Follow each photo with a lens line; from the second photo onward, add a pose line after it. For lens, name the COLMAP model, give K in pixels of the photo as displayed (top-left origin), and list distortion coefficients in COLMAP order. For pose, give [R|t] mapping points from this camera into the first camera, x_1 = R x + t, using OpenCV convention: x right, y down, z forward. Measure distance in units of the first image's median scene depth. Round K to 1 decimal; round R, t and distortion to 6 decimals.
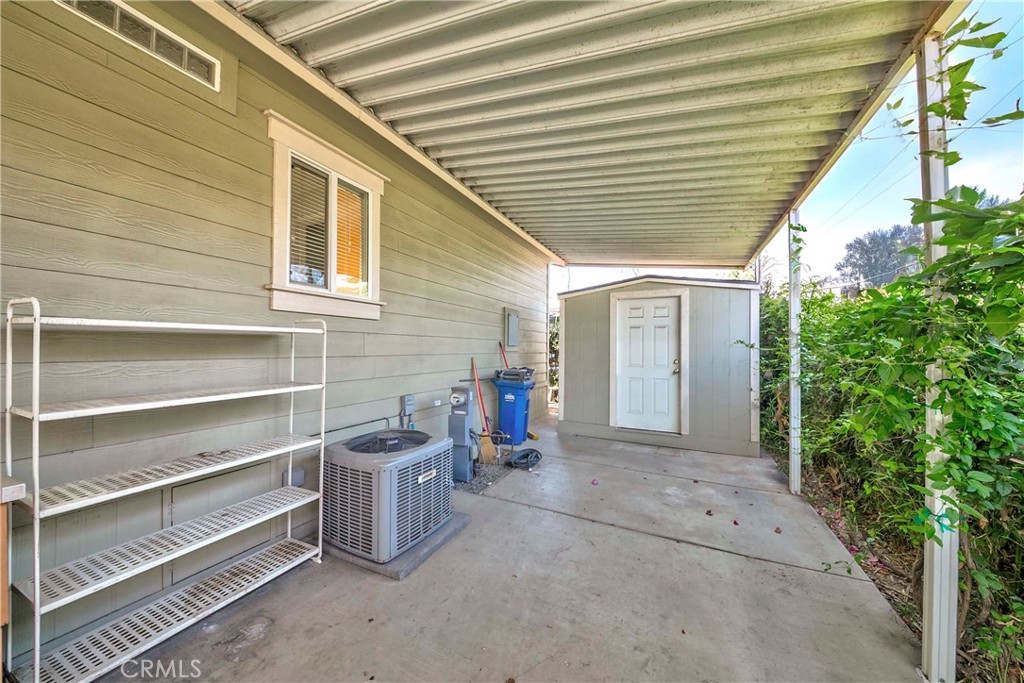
lens RADIAL K [[354.2, 0, 512.0], [0, 354.2, 341.5], [0, 0, 1]] dist [0.016659, 0.000002]
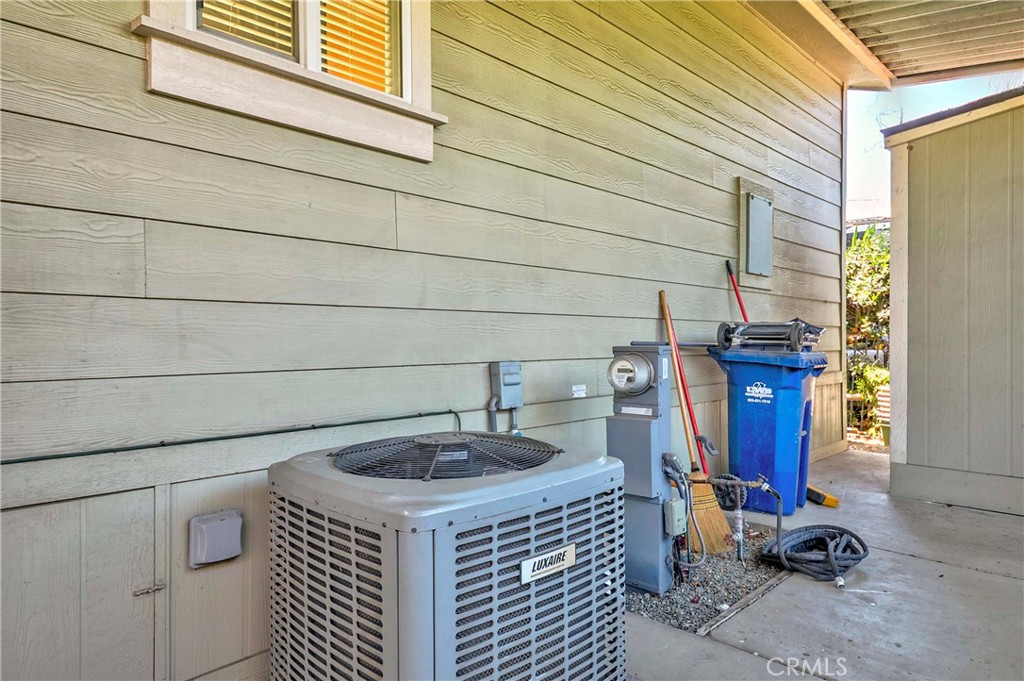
lens RADIAL K [[632.1, 0, 512.0], [0, 632.1, 340.5], [0, 0, 1]] dist [0.081408, -0.057589]
pose [[0.950666, -0.013296, -0.309933, -0.060266], [0.014513, 0.999893, 0.001624, 0.120788], [0.309878, -0.006042, 0.950757, 0.302097]]
